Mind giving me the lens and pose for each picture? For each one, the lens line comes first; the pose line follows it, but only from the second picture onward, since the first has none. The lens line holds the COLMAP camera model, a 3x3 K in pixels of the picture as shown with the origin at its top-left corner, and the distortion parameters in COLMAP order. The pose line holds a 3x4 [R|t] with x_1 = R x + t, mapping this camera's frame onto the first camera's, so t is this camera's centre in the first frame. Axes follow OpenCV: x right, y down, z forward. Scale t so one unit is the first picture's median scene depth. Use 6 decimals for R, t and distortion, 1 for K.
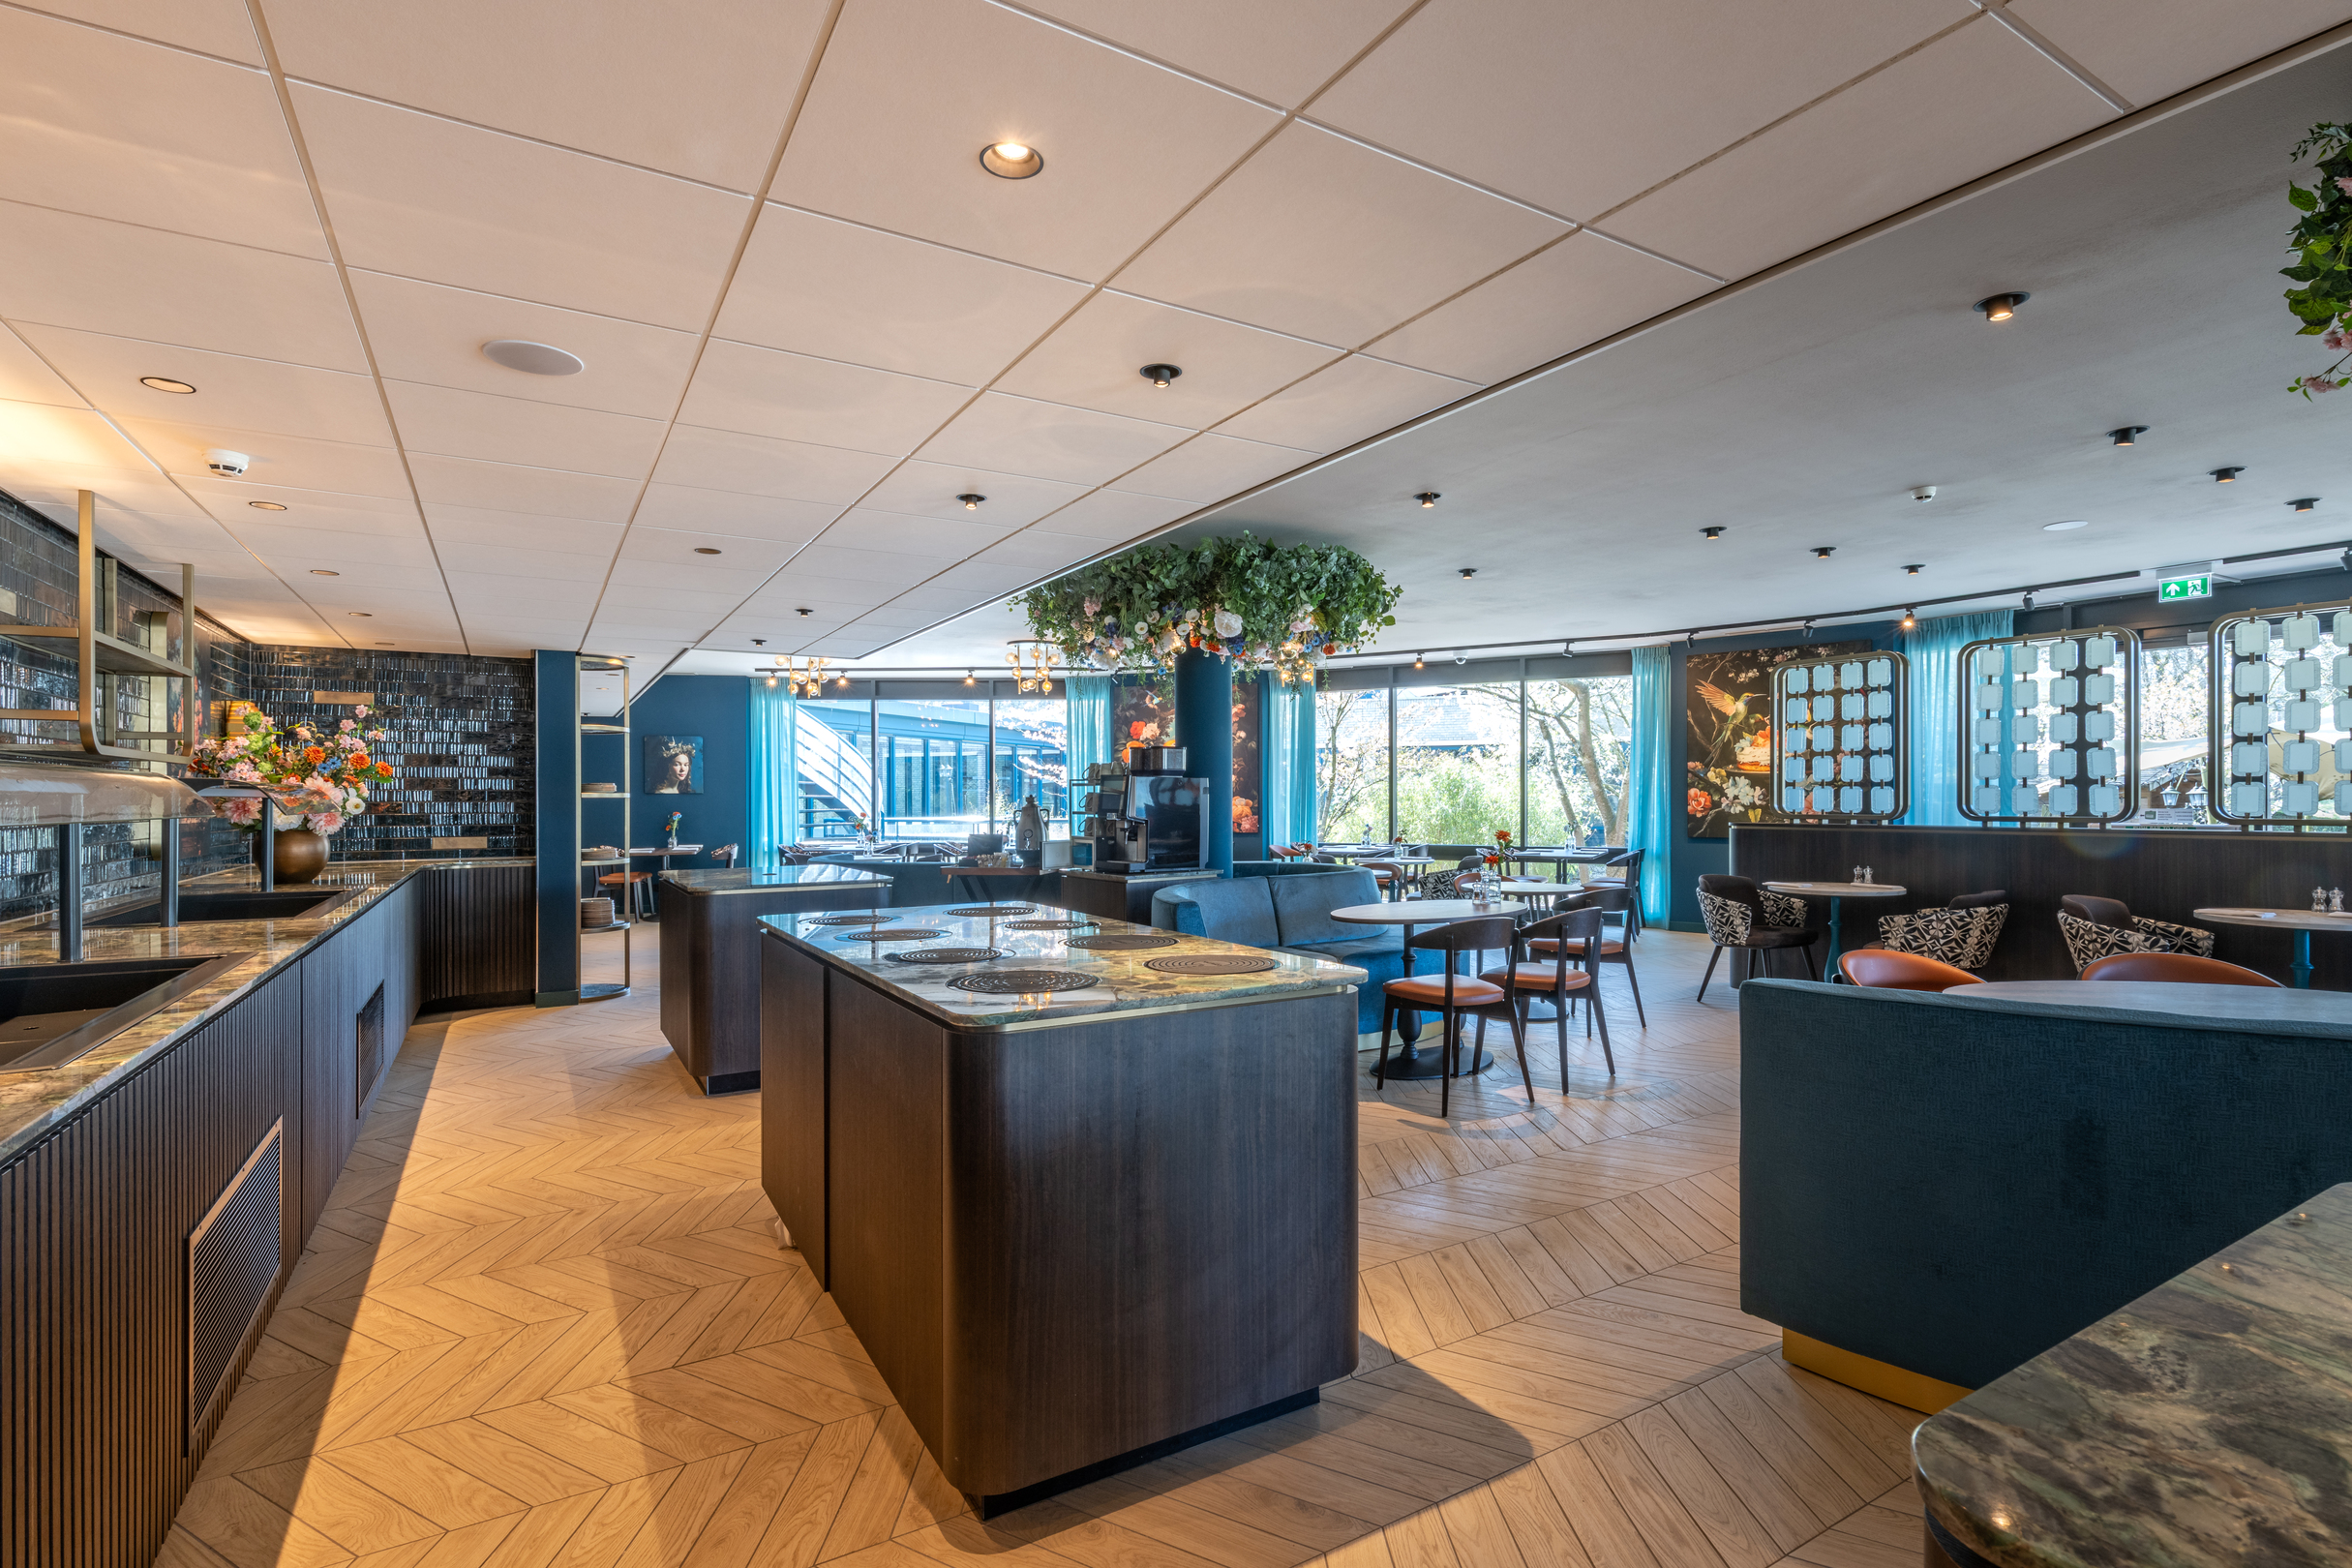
lens RADIAL K [[1108.7, 0, 1176.0], [0, 1108.7, 784.0], [0, 0, 1]] dist [-0.002162, -0.000203]
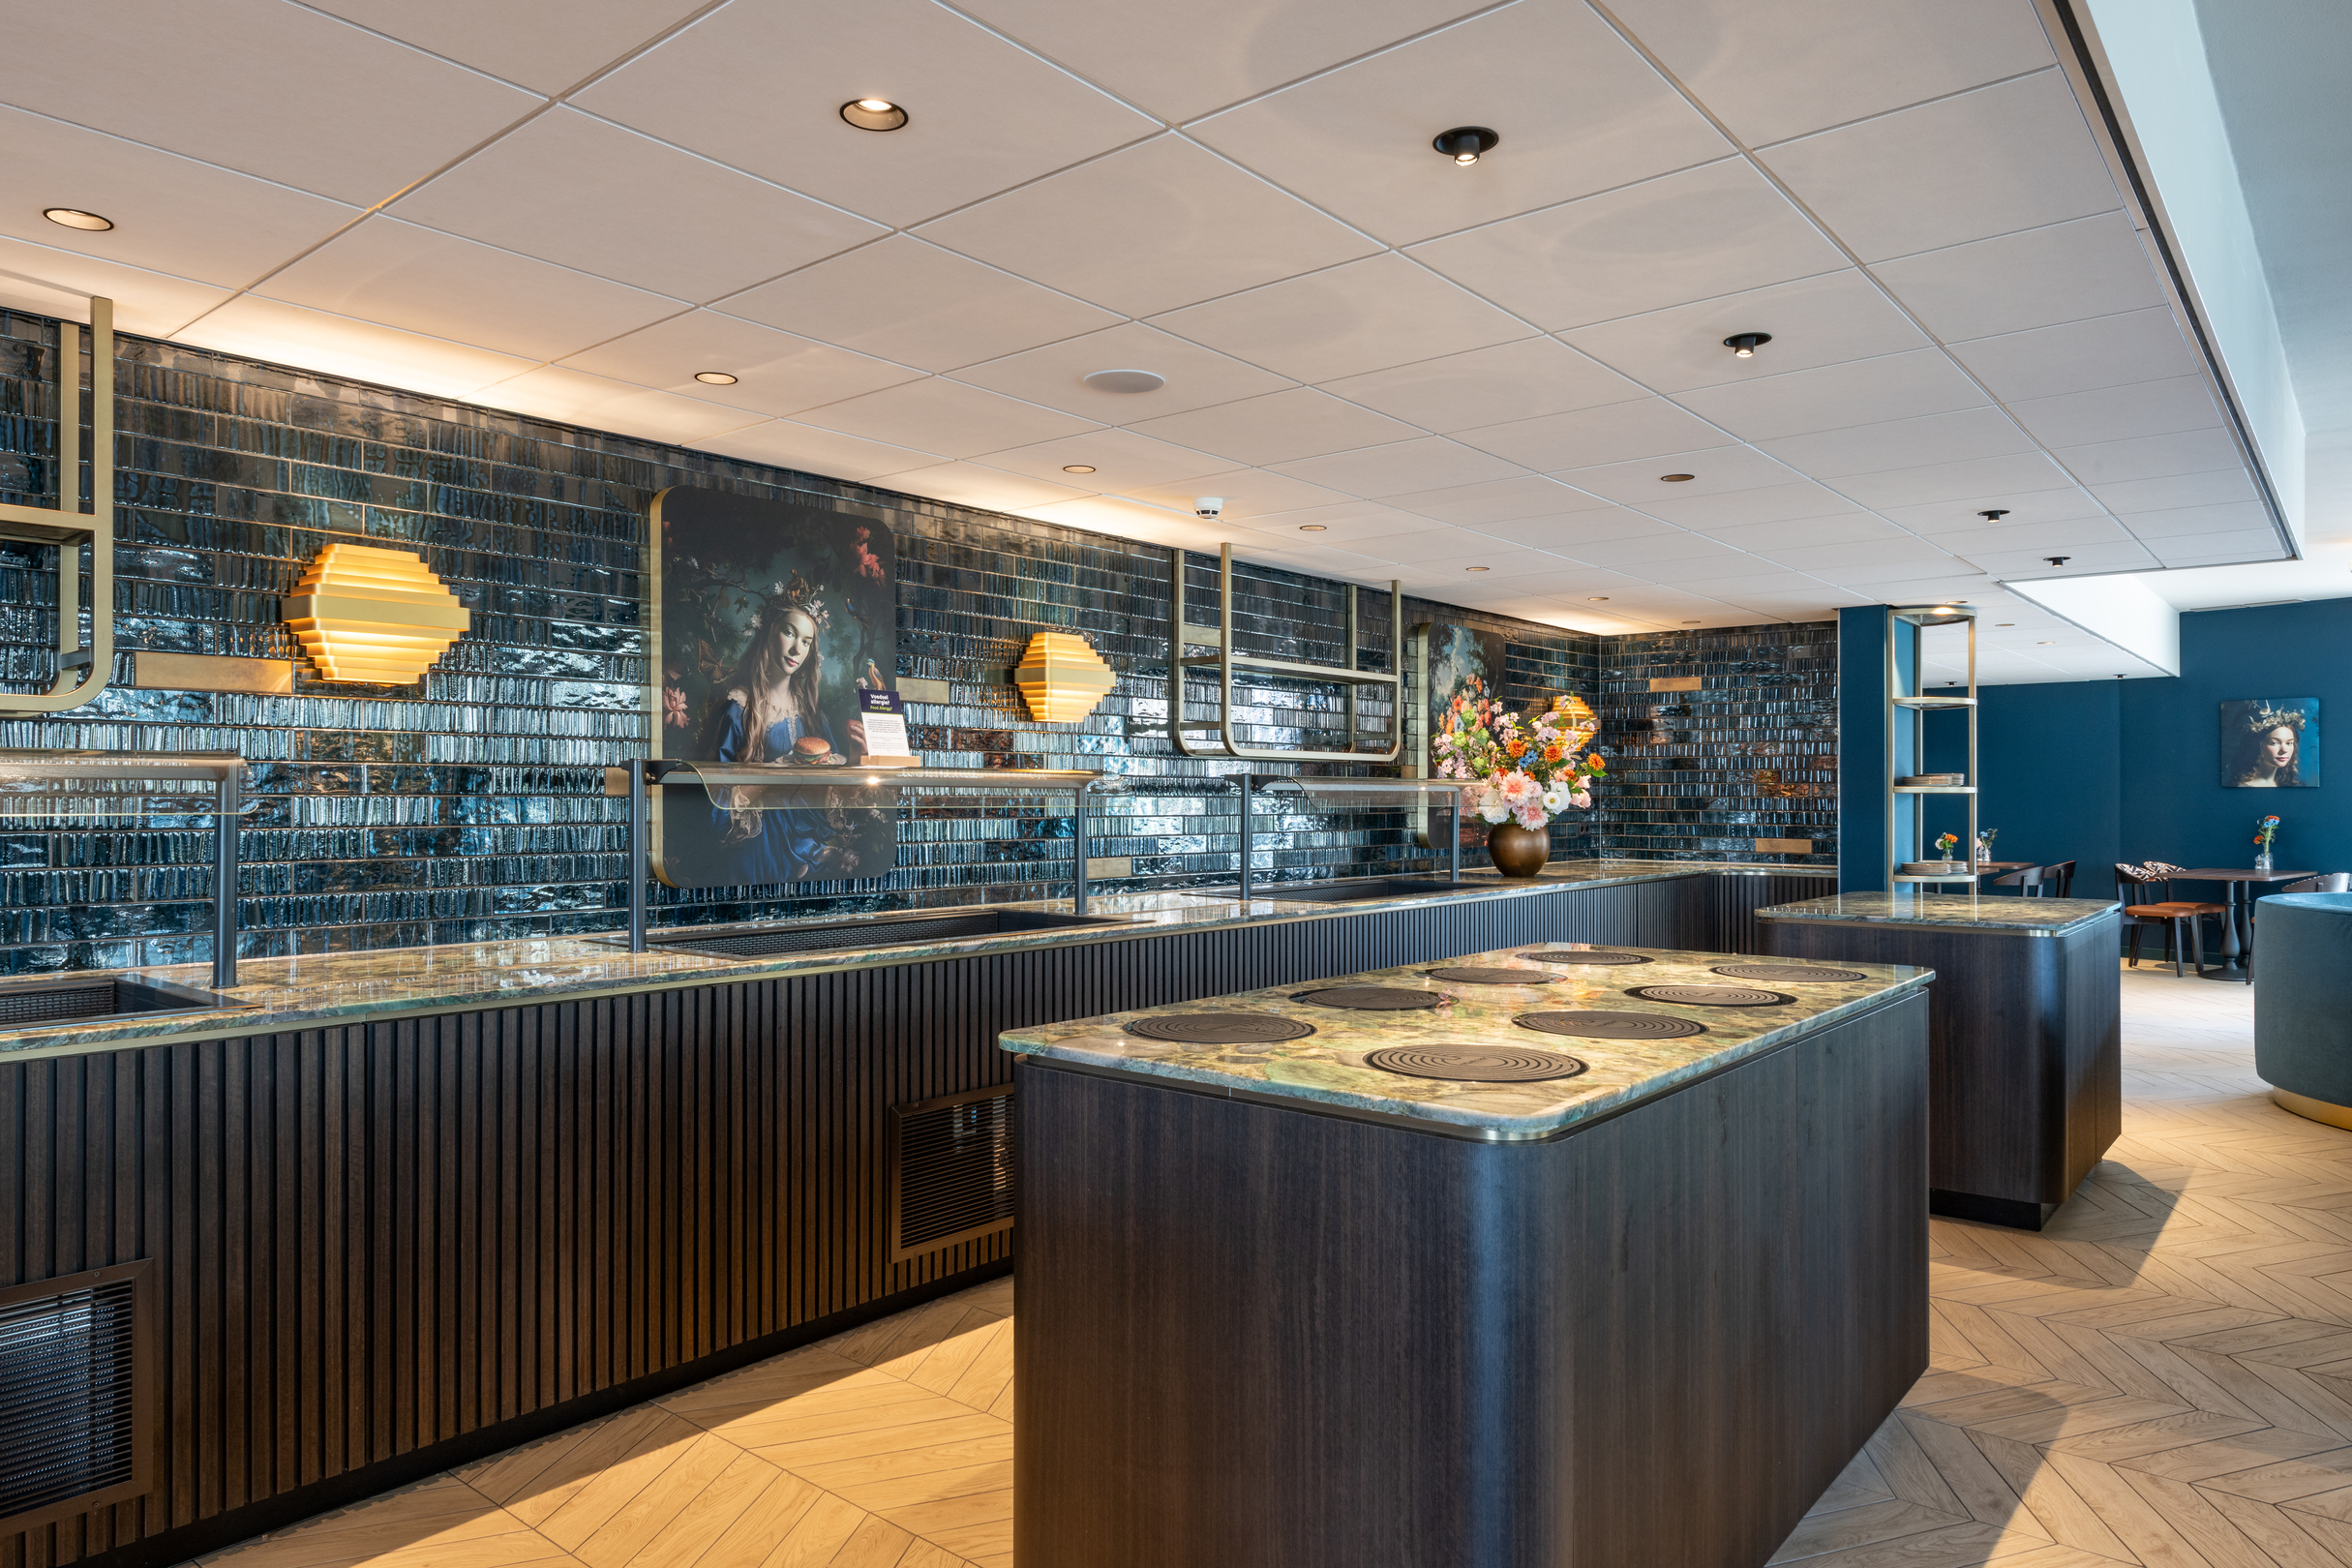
lens RADIAL K [[1461.7, 0, 1174.9], [0, 1461.7, 770.3], [0, 0, 1]] dist [0.001833, -0.000175]
pose [[0.327899, -0.011487, -0.944643, 0.263642], [0.008561, 0.999921, -0.009188, 0.001656], [0.944674, -0.005075, 0.327972, 0.198831]]
